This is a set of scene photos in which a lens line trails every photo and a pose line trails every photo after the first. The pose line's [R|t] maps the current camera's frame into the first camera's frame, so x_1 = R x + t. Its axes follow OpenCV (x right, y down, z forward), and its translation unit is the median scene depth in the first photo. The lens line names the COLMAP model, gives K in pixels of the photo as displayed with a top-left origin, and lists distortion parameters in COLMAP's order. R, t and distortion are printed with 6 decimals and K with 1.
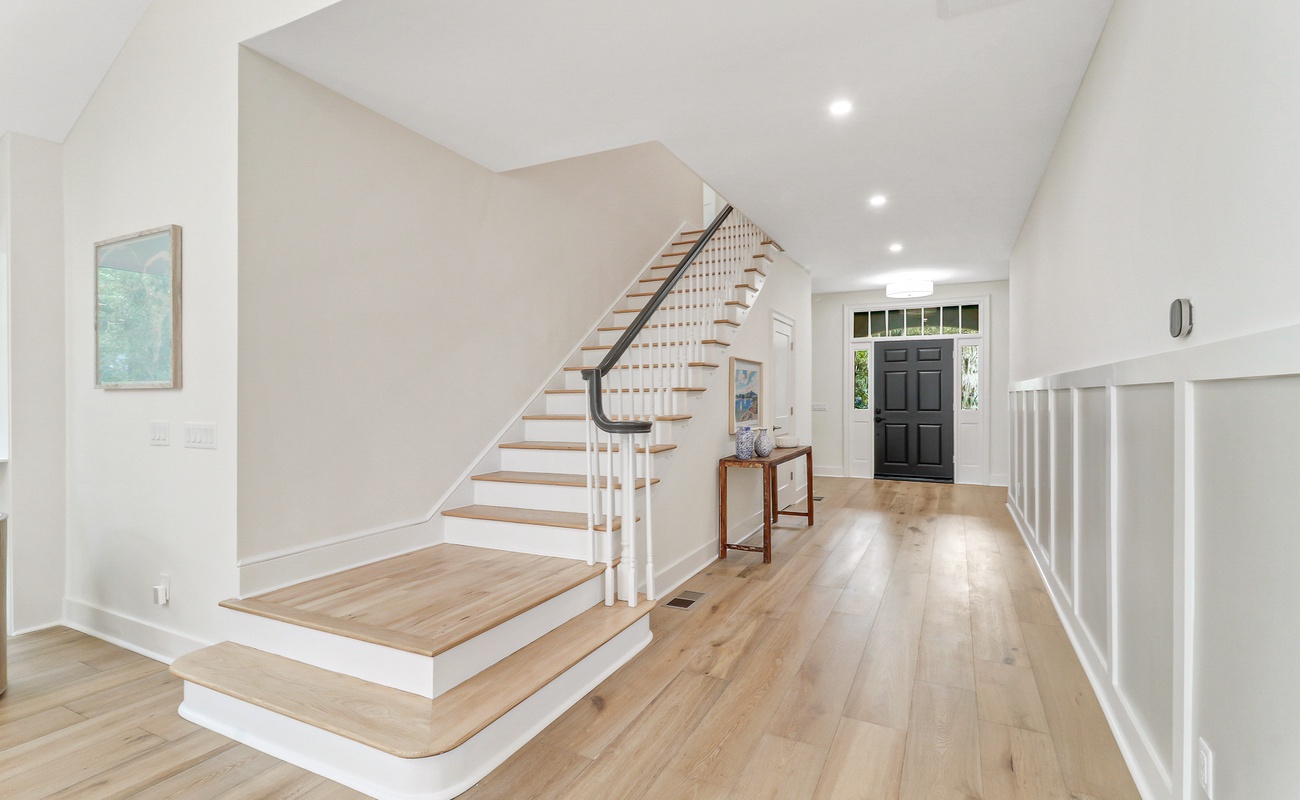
lens RADIAL K [[600.7, 0, 664.0], [0, 600.7, 396.7], [0, 0, 1]] dist [0.002473, -0.009739]
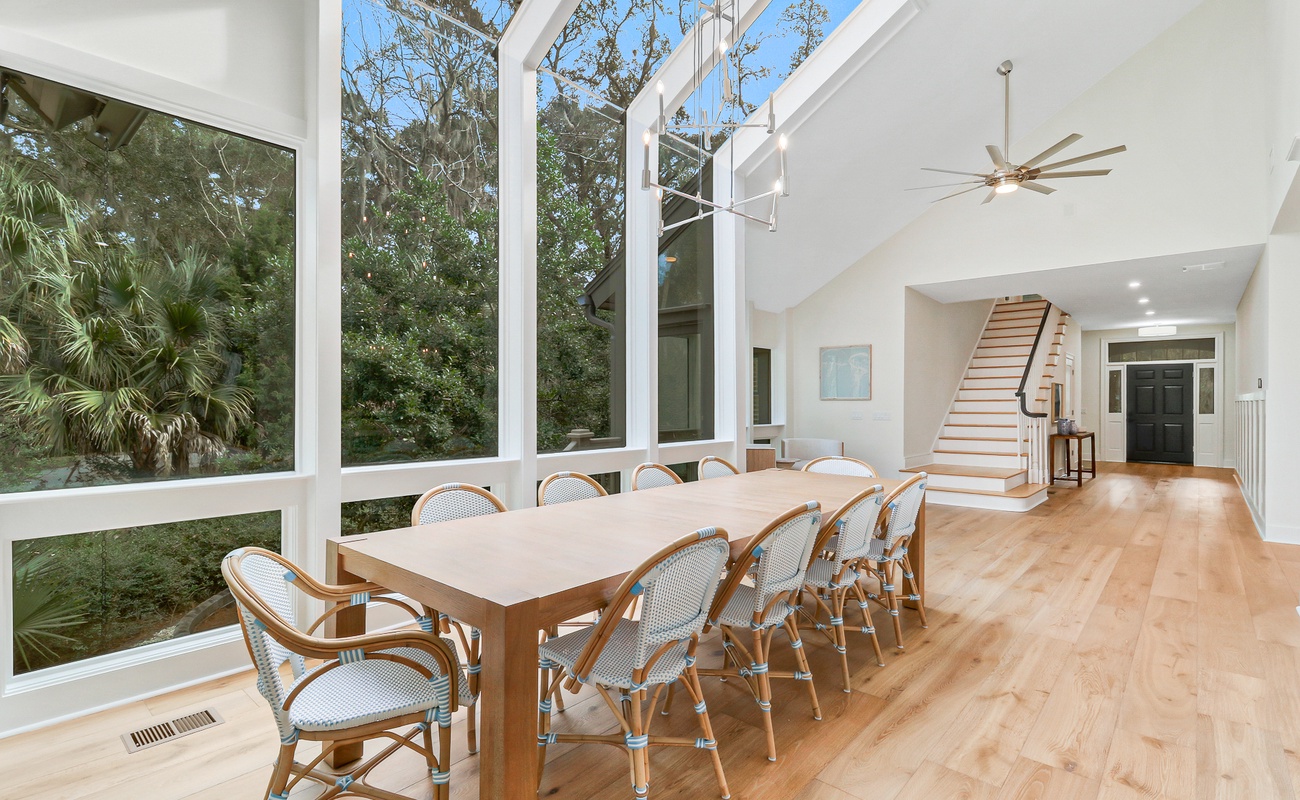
lens RADIAL K [[600.7, 0, 664.0], [0, 600.7, 396.7], [0, 0, 1]] dist [0.002473, -0.009739]
pose [[0.960018, 0.004304, -0.279906, -0.330190], [-0.005498, 0.999979, -0.003480, -0.004603], [0.279885, 0.004880, 0.960021, -0.723050]]
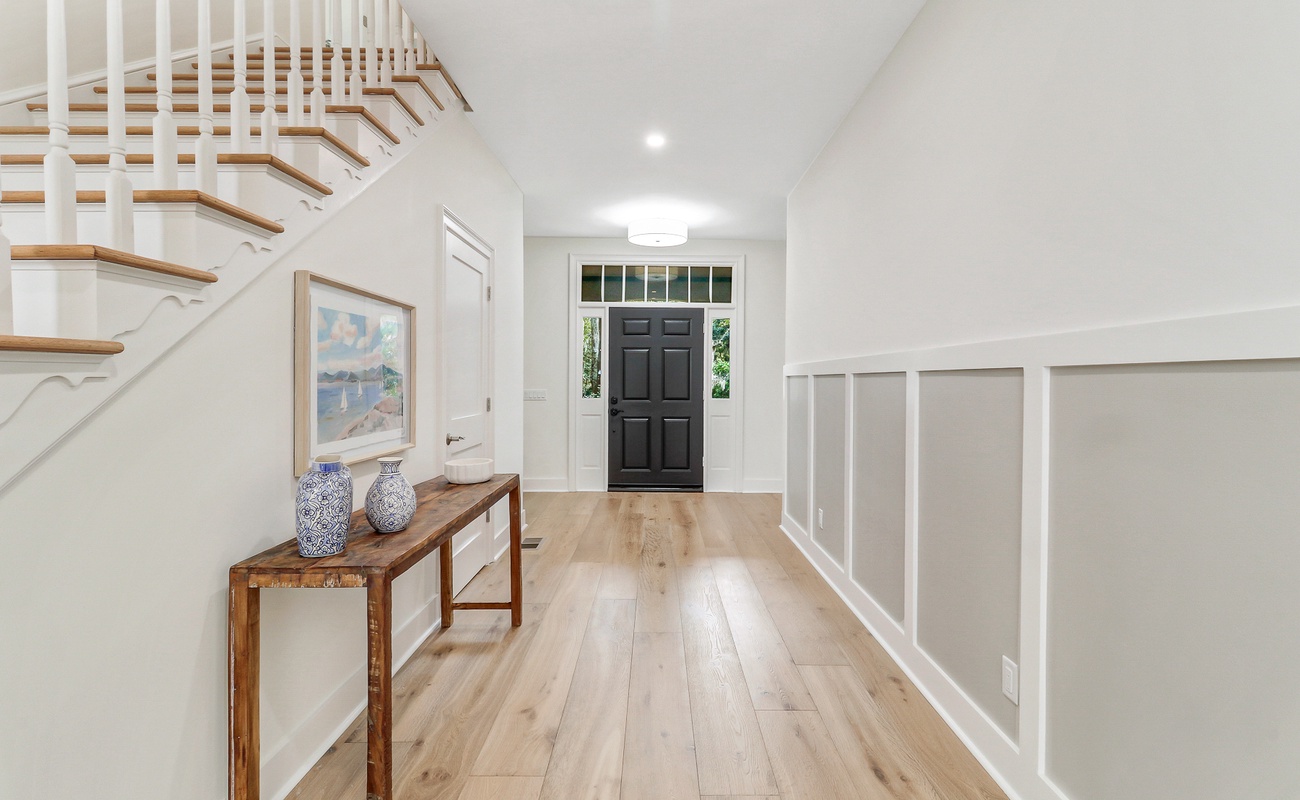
lens RADIAL K [[600.7, 0, 664.0], [0, 600.7, 396.7], [0, 0, 1]] dist [0.002473, -0.009739]
pose [[0.895272, -0.003496, 0.445506, 0.092409], [-0.008529, 0.999651, 0.024985, 0.000393], [-0.445438, -0.026168, 0.894930, 0.349216]]
